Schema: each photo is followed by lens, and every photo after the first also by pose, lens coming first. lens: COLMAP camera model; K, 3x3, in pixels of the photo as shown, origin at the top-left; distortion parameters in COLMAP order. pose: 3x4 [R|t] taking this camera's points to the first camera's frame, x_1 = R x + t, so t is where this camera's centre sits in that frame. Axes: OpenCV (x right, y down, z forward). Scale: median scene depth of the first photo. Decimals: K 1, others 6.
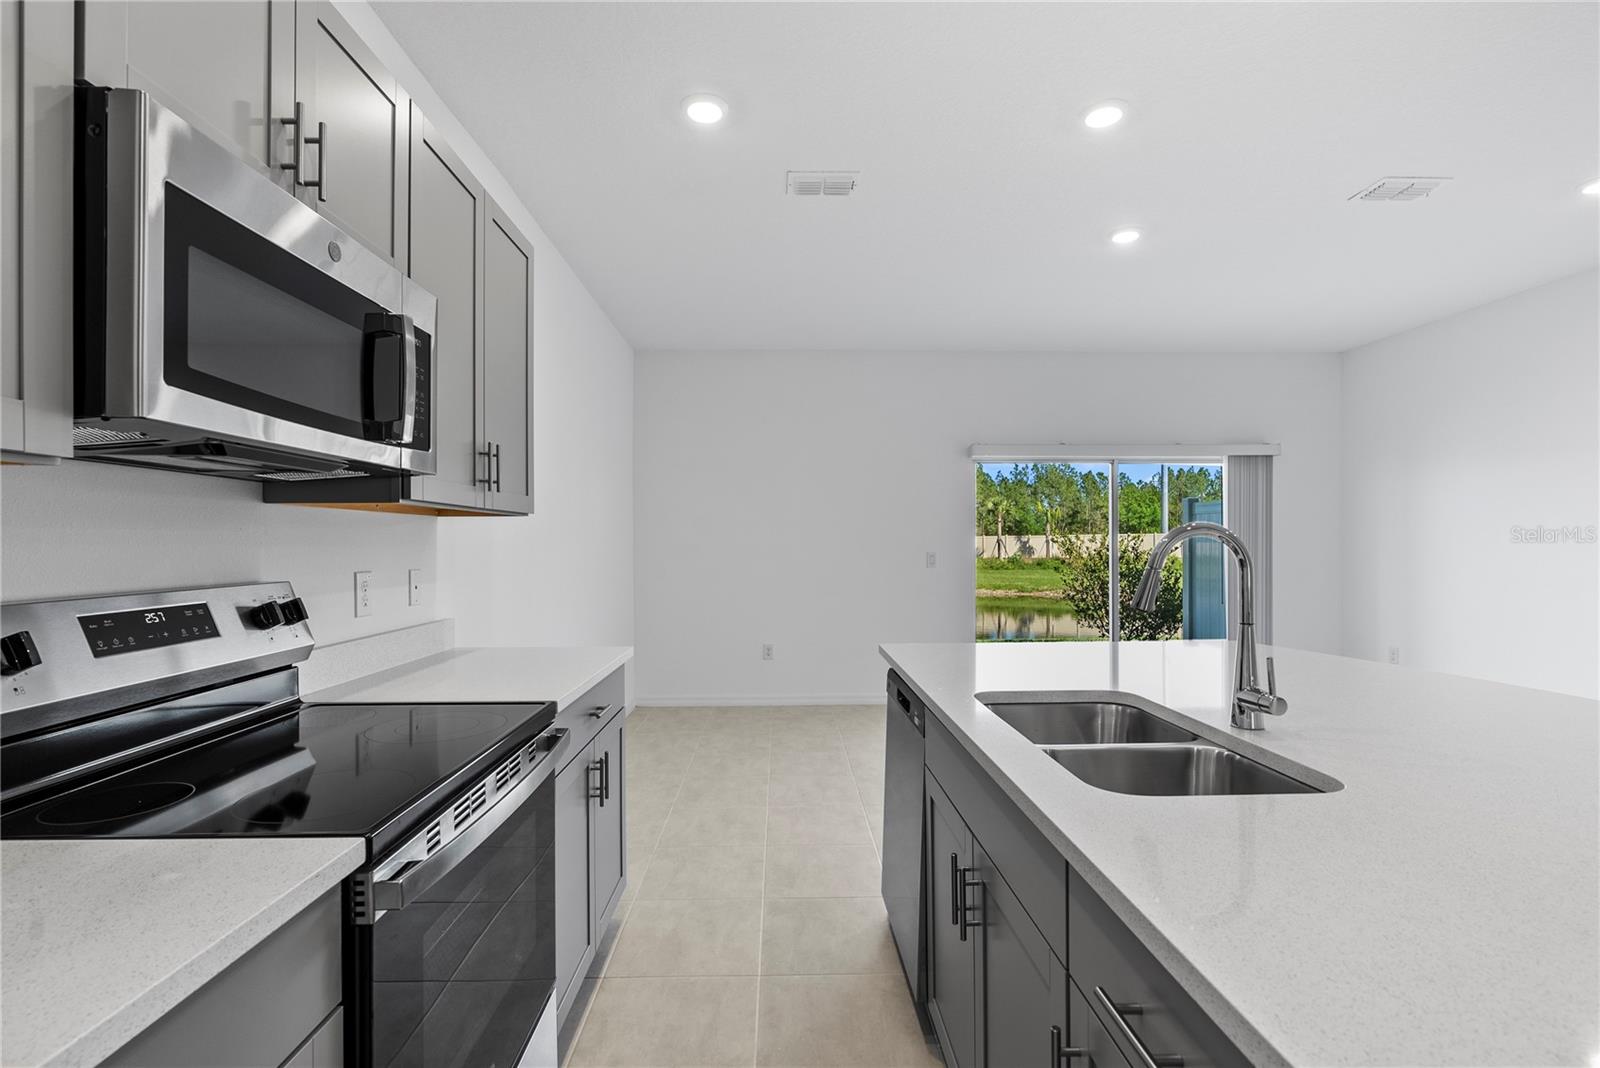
lens RADIAL K [[725.8, 0, 800.5], [0, 725.8, 543.3], [0, 0, 1]] dist [-0.004534, 0.001780]
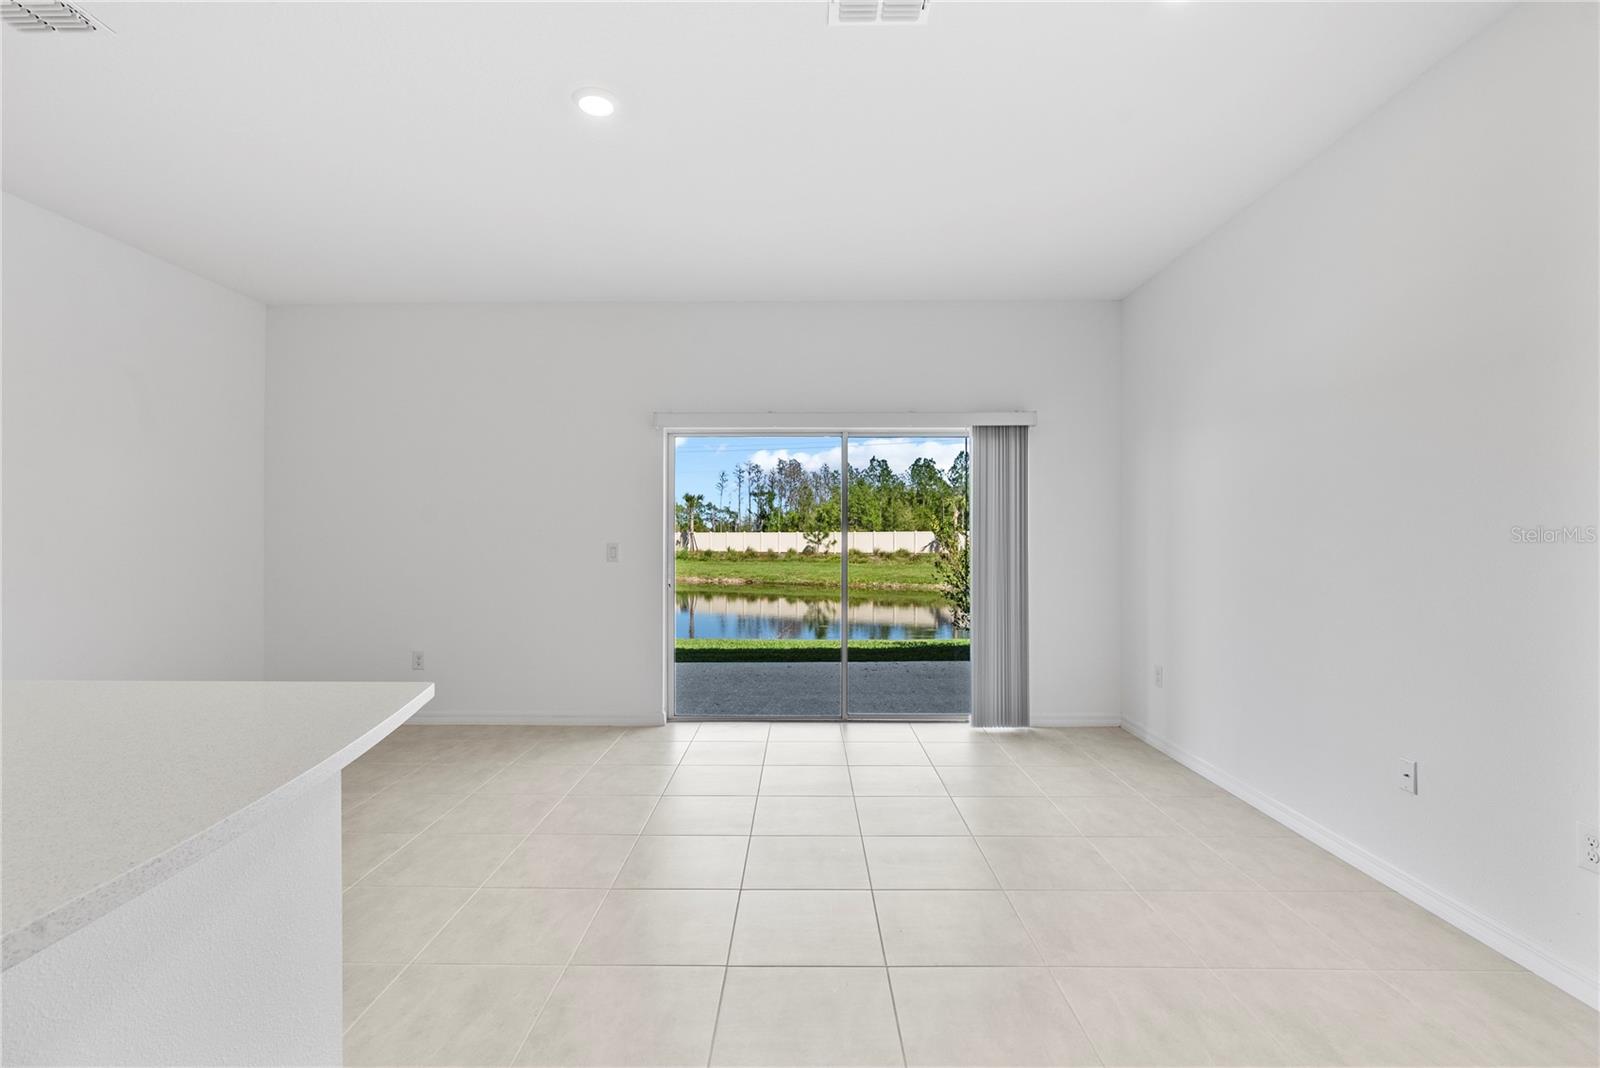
lens RADIAL K [[725.8, 0, 800.8], [0, 725.8, 534.7], [0, 0, 1]] dist [-0.004534, 0.001780]
pose [[0.999339, 0.005499, -0.035922, 0.049622], [-0.005625, 0.999978, -0.003411, 0.000518], [0.035902, 0.003611, 0.999349, 0.021342]]
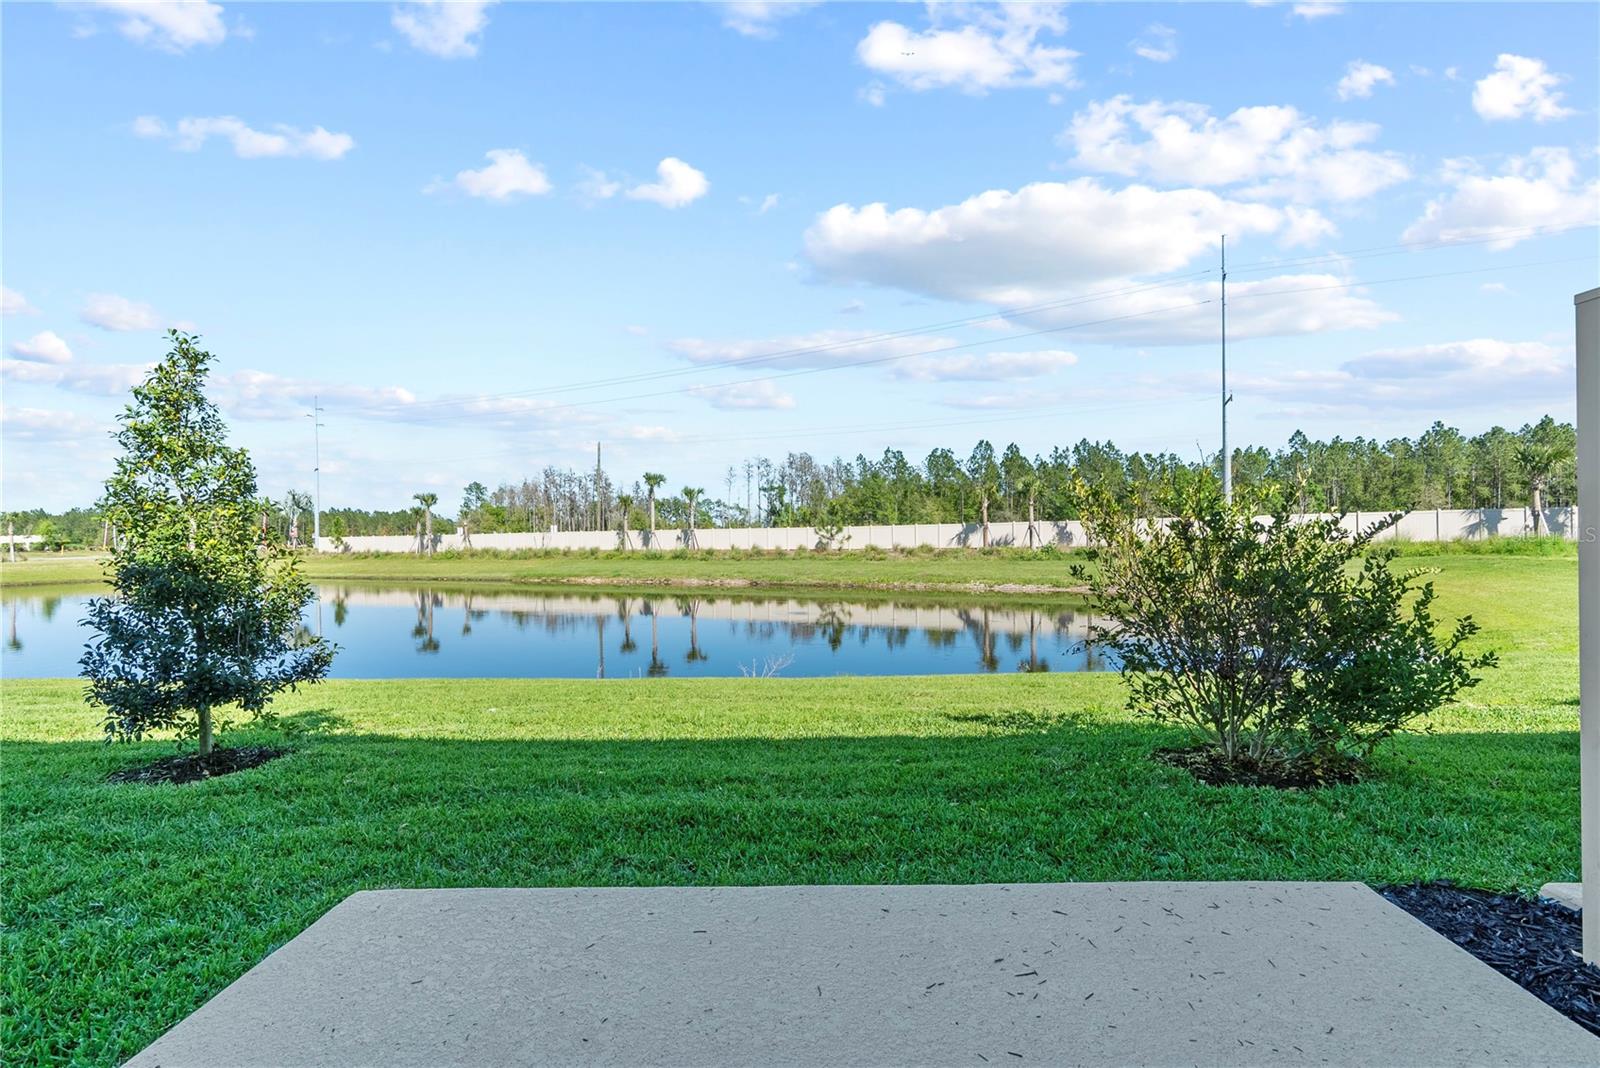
lens RADIAL K [[725.8, 0, 800.0], [0, 725.8, 526.8], [0, 0, 1]] dist [-0.004534, 0.001780]
pose [[0.998424, -0.009998, -0.055215, 0.048991], [0.009449, 0.999903, -0.010197, 0.002581], [0.055312, 0.009660, 0.998422, 0.128920]]
